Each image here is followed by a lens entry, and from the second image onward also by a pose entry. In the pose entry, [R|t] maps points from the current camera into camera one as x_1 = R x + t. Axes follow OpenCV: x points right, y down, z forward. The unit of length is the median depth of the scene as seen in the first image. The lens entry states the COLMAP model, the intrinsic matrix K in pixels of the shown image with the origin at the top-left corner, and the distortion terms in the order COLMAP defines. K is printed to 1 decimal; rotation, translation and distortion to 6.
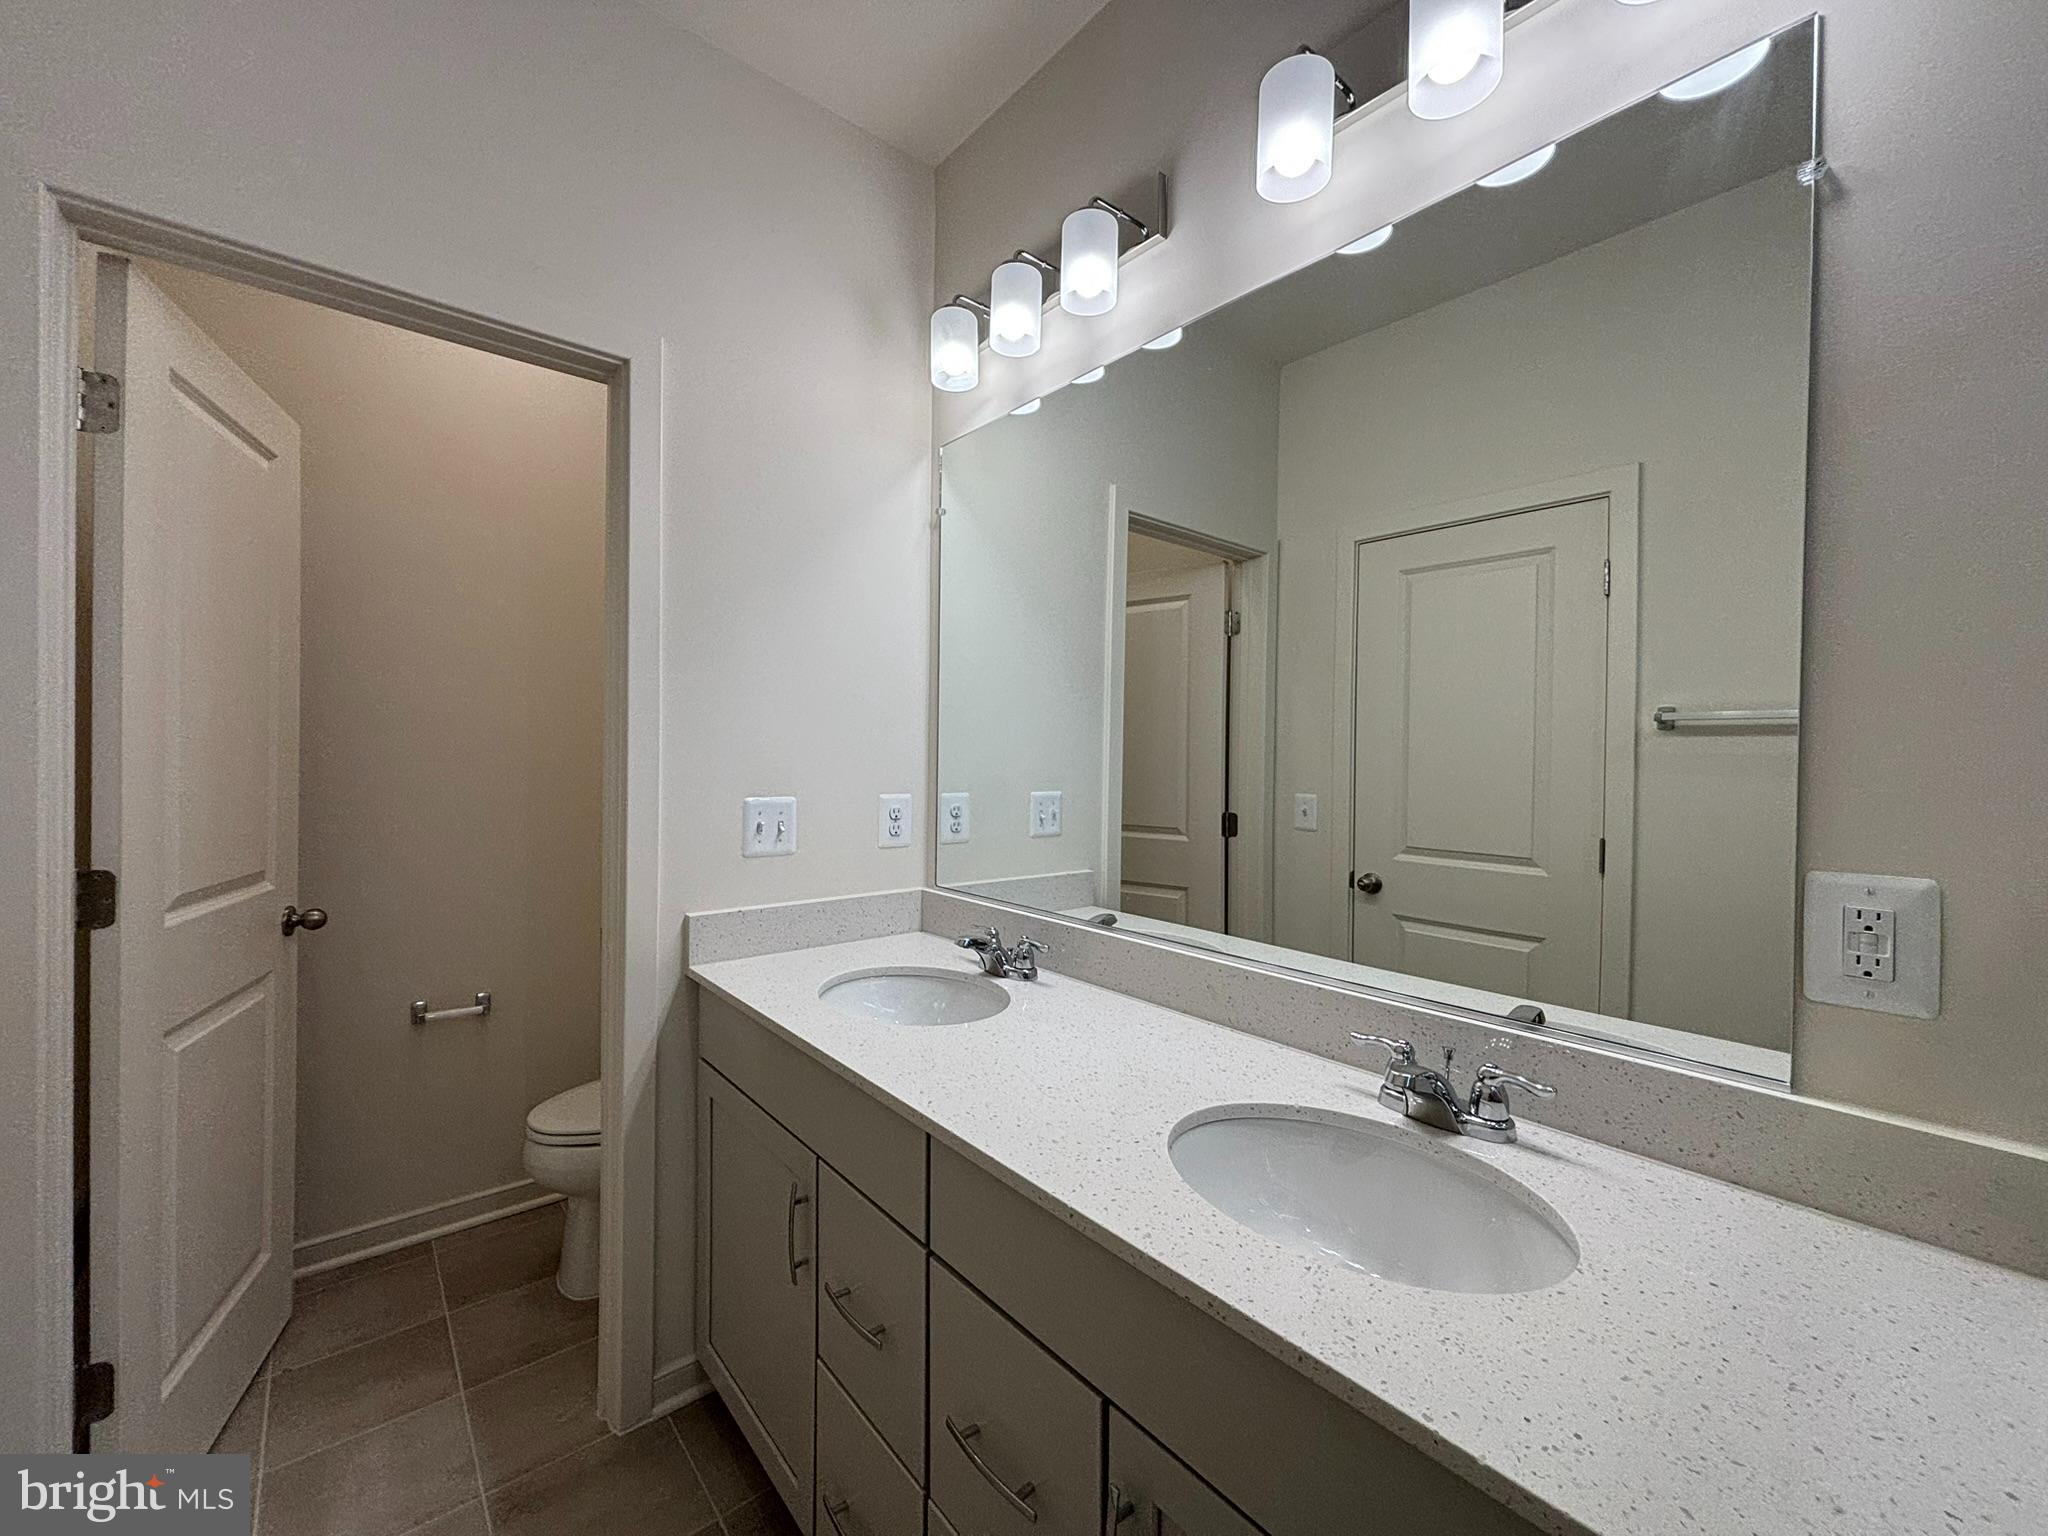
lens RADIAL K [[817.6, 0, 1010.8], [0, 817.6, 761.5], [0, 0, 1]] dist [0.000262, -0.000938]
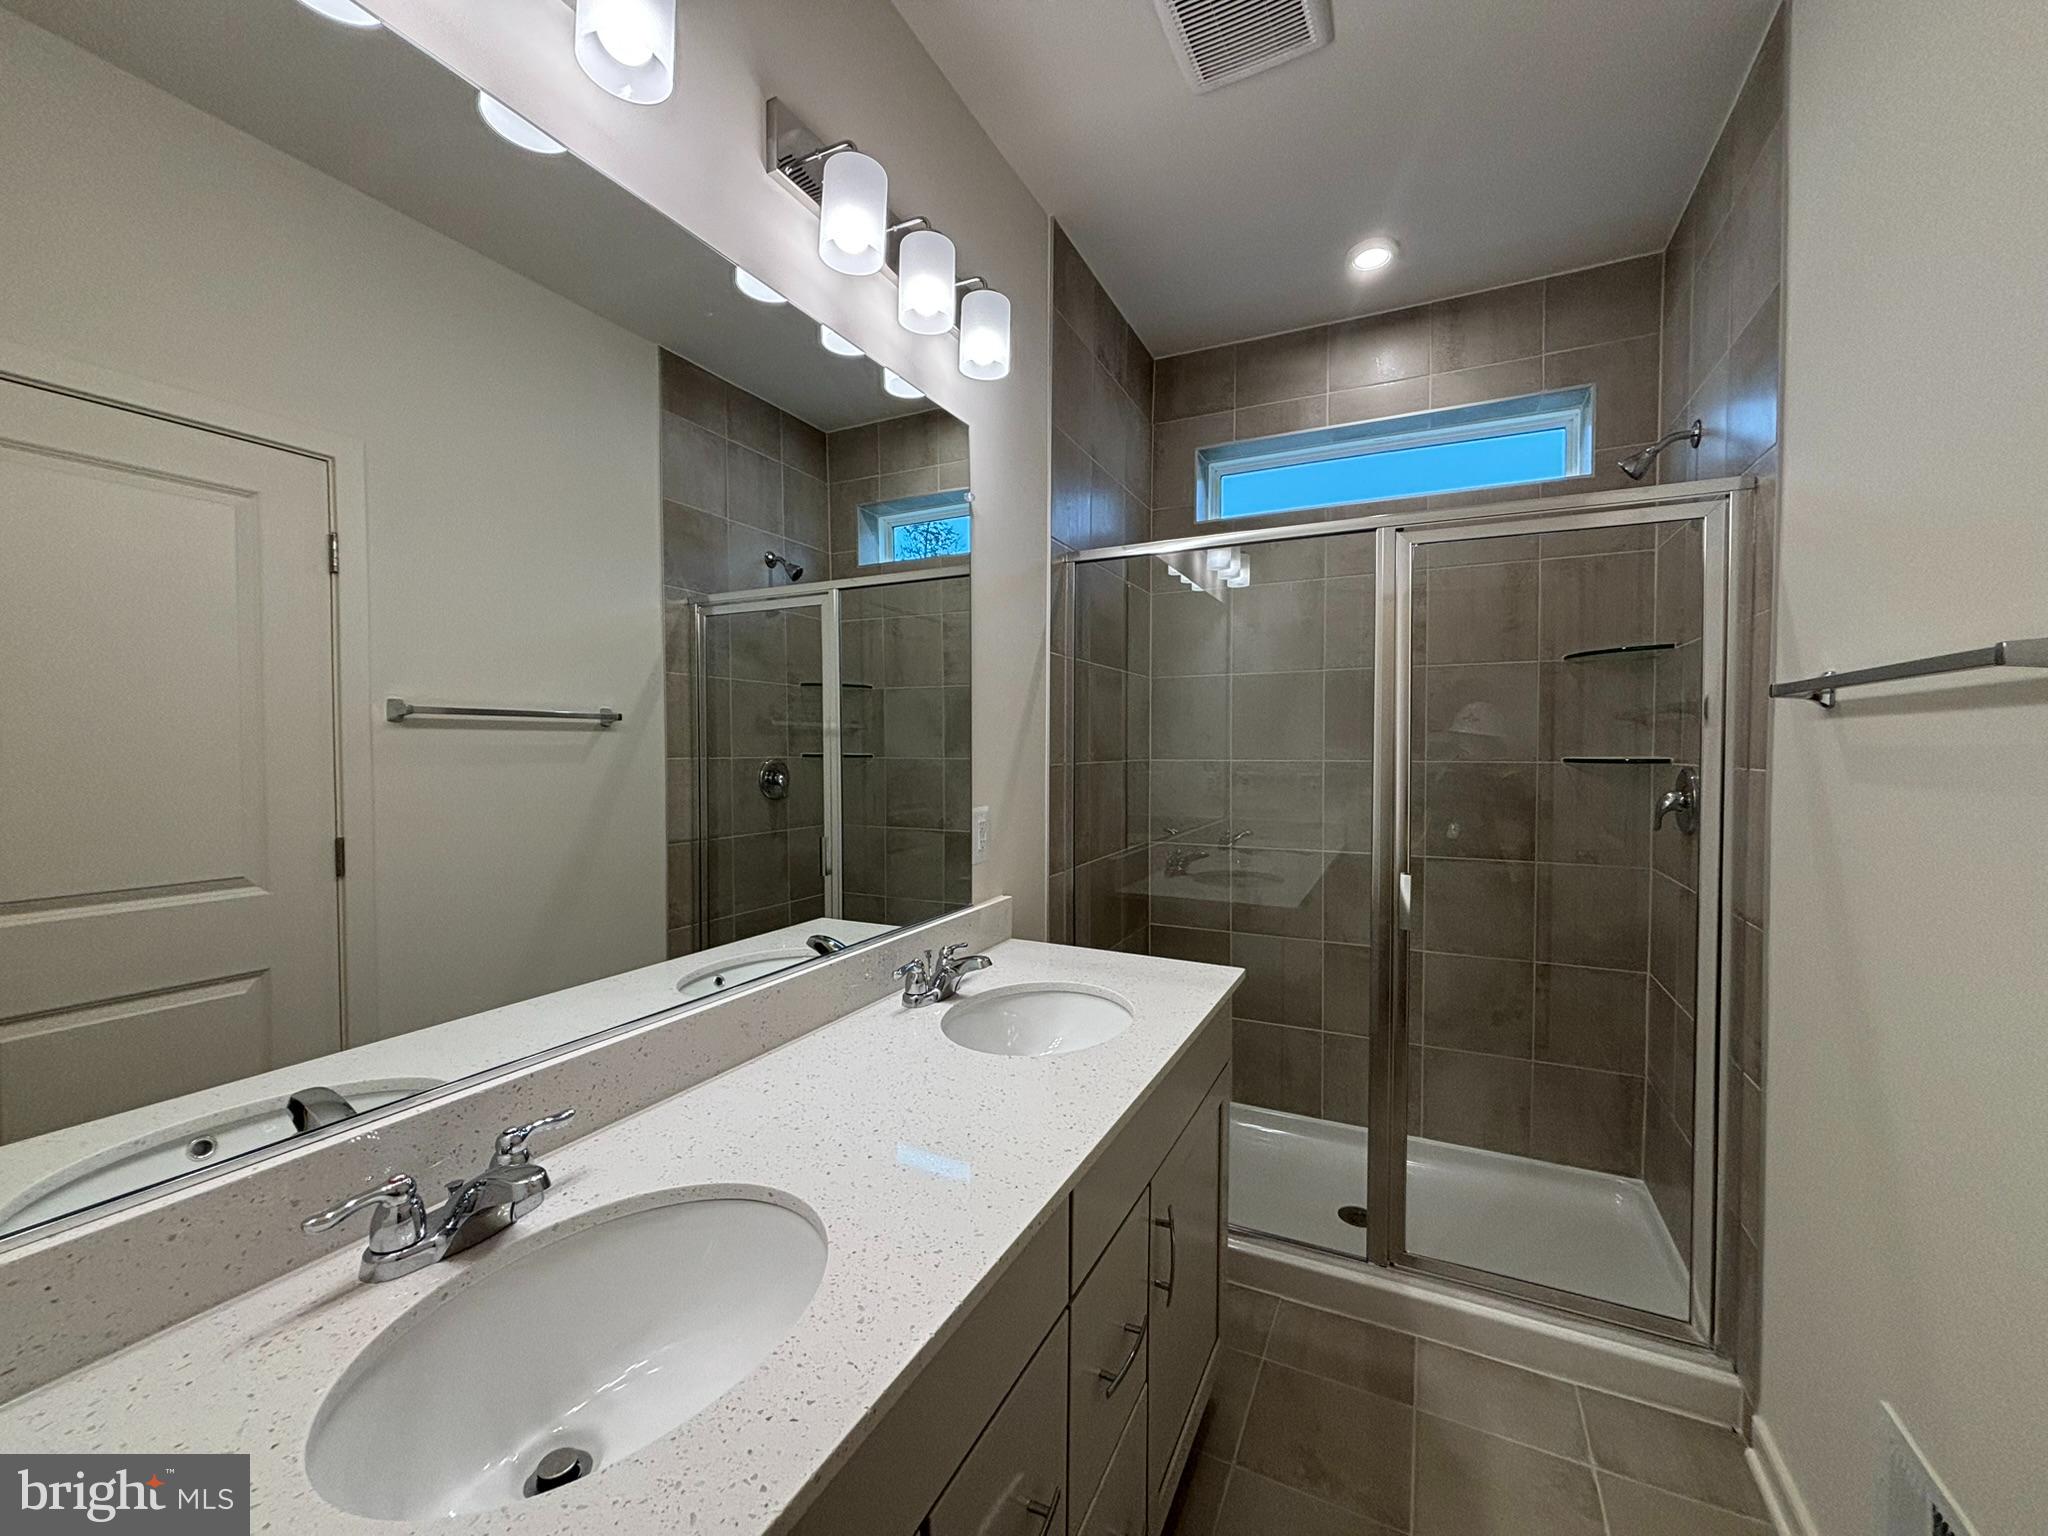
lens RADIAL K [[817.6, 0, 1017.5], [0, 817.6, 772.5], [0, 0, 1]] dist [0.000262, -0.000938]
pose [[-0.404626, -0.042518, 0.913493, -0.502990], [-0.001668, 0.998951, 0.045757, -0.027107], [-0.914481, 0.016991, -0.404273, 0.809147]]
